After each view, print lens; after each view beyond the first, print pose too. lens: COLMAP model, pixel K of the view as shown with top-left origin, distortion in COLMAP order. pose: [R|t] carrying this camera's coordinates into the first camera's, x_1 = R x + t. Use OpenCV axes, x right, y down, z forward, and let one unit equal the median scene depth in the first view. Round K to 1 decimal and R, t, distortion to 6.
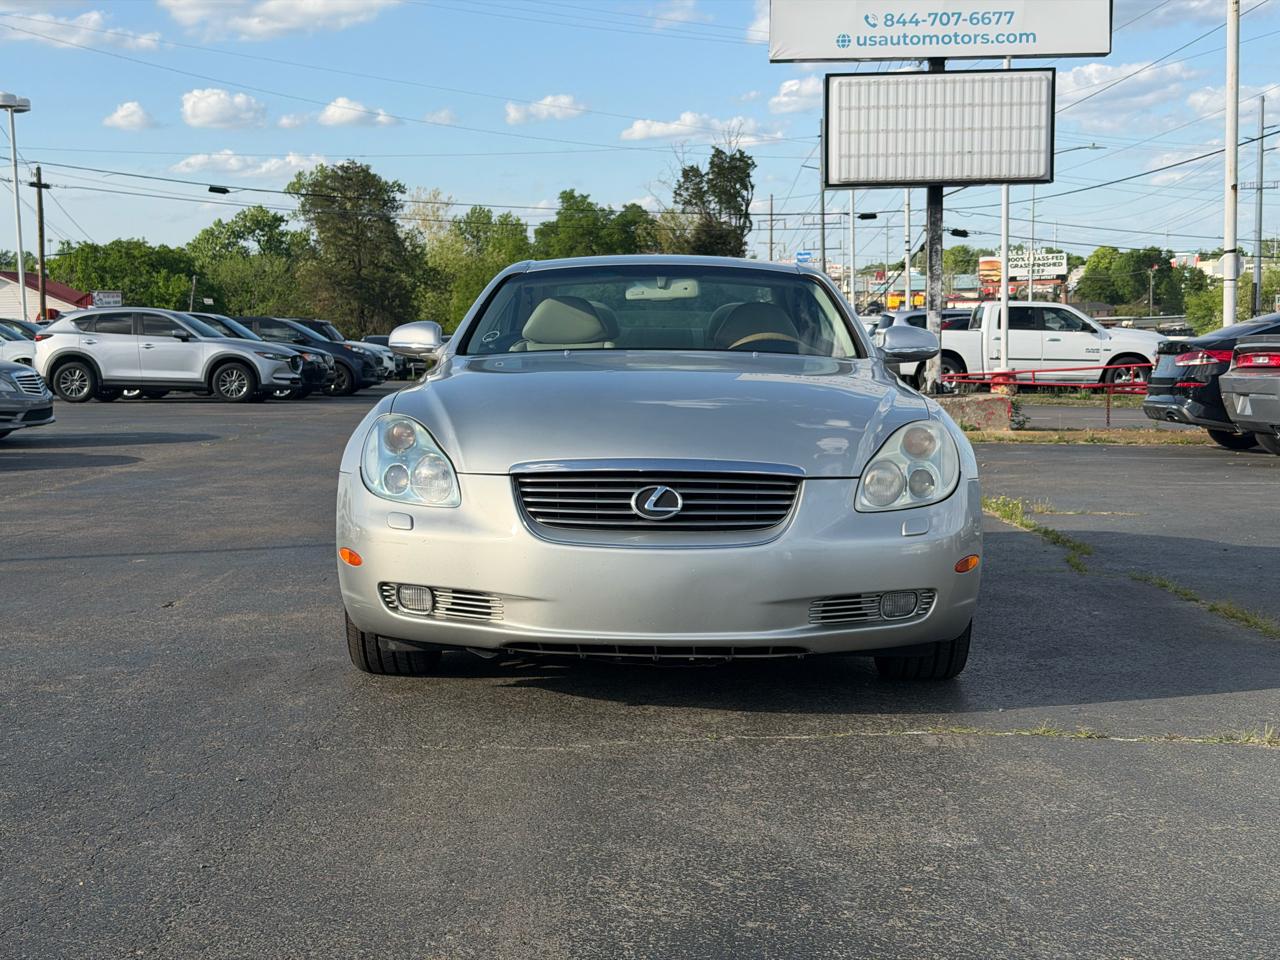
lens RADIAL K [[1832.5, 0, 633.3], [0, 1832.5, 496.5], [0, 0, 1]] dist [0.202959, -0.464464]
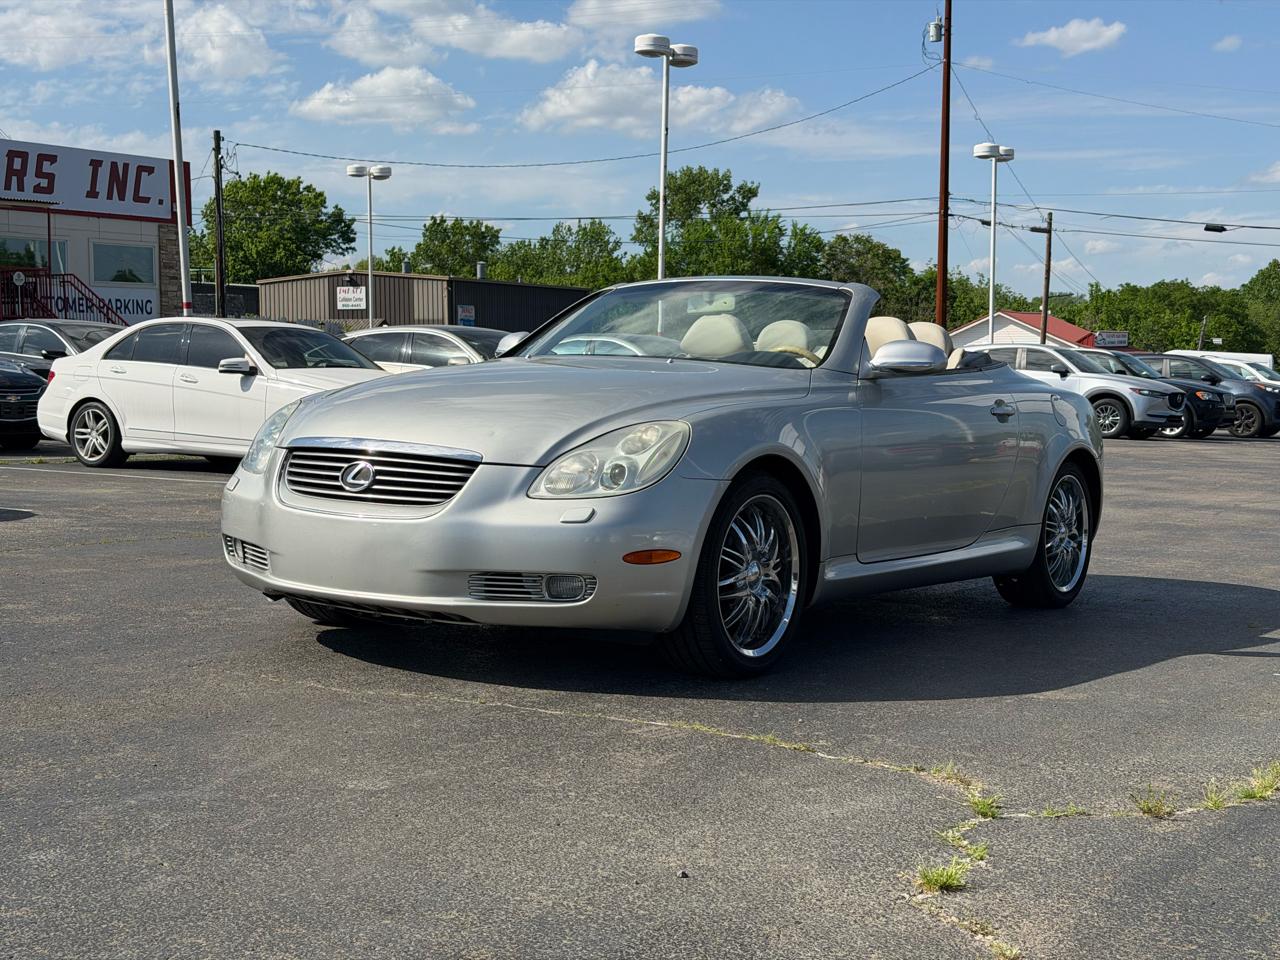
lens RADIAL K [[1832.5, 0, 633.3], [0, 1832.5, 496.5], [0, 0, 1]] dist [0.202959, -0.464464]
pose [[0.827076, 0.062363, -0.558621, 0.175422], [-0.075577, 0.997140, -0.000579, 0.000765], [0.556987, 0.042698, 0.829423, 0.033632]]
